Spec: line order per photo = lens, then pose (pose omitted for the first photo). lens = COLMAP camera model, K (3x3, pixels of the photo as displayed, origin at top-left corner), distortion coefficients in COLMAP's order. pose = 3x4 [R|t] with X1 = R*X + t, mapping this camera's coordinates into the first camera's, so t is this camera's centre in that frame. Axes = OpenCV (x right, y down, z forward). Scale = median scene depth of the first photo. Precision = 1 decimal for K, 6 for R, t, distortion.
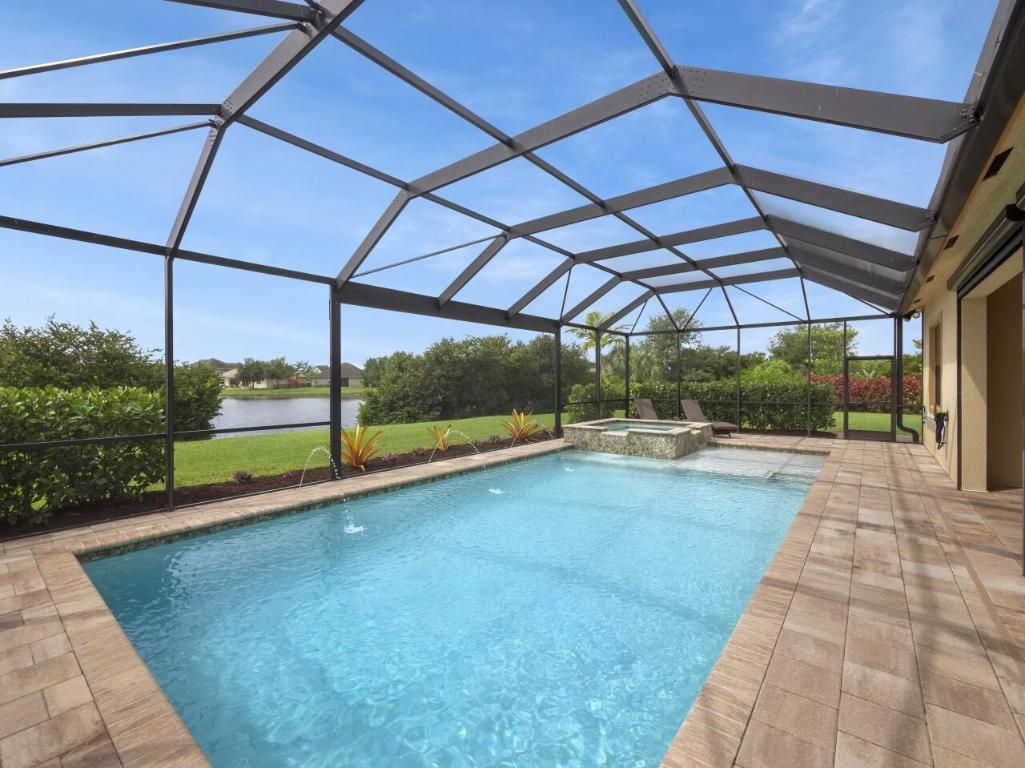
lens RADIAL K [[440.7, 0, 504.8], [0, 440.7, 385.0], [0, 0, 1]] dist [-0.004140, -0.000256]
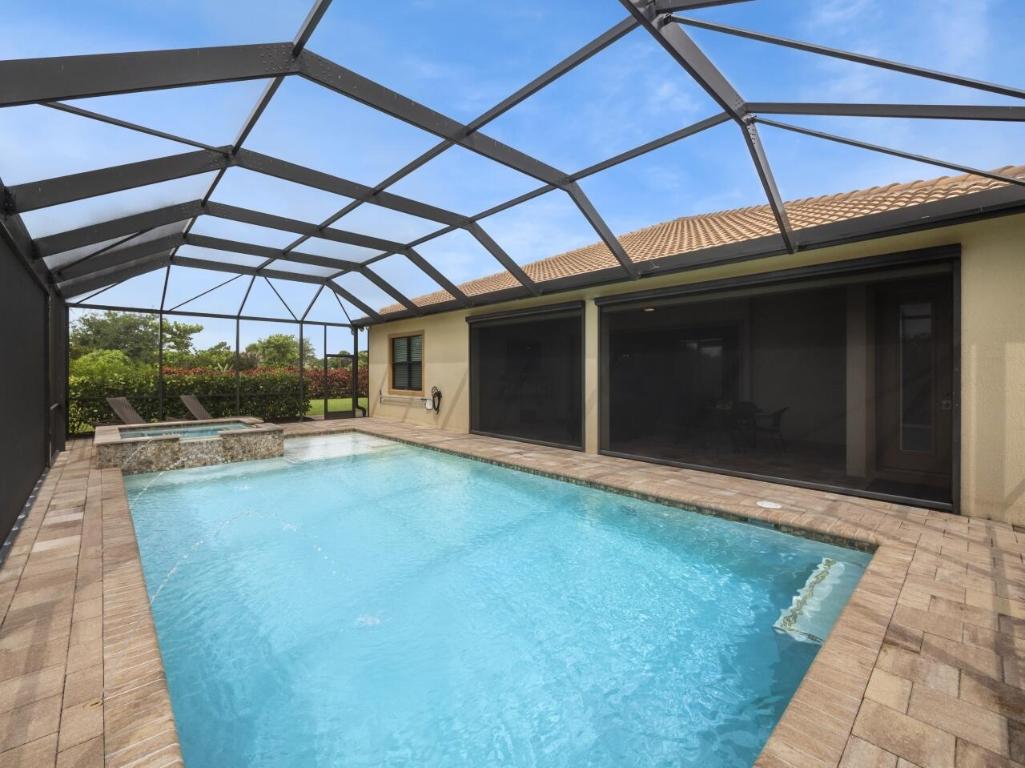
lens RADIAL K [[440.7, 0, 504.3], [0, 440.7, 377.0], [0, 0, 1]] dist [-0.004140, -0.000256]
pose [[0.143130, -0.003520, 0.989698, -0.395669], [0.005127, 0.999983, 0.002815, -0.000209], [-0.989691, 0.004671, 0.143145, 0.323293]]
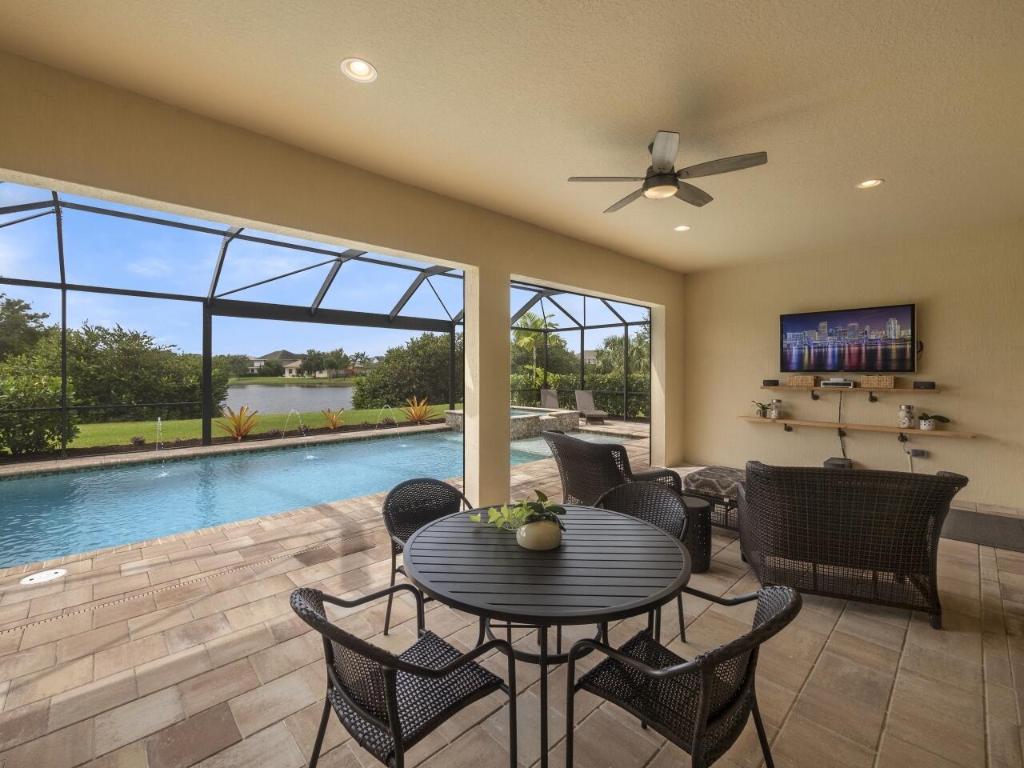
lens RADIAL K [[440.3, 0, 514.1], [0, 440.3, 377.5], [0, 0, 1]] dist [-0.004140, -0.000256]
pose [[0.990874, 0.005415, -0.134683, 0.471667], [-0.004601, 0.999969, 0.006354, -0.004988], [0.134714, -0.005677, 0.990868, -0.137167]]
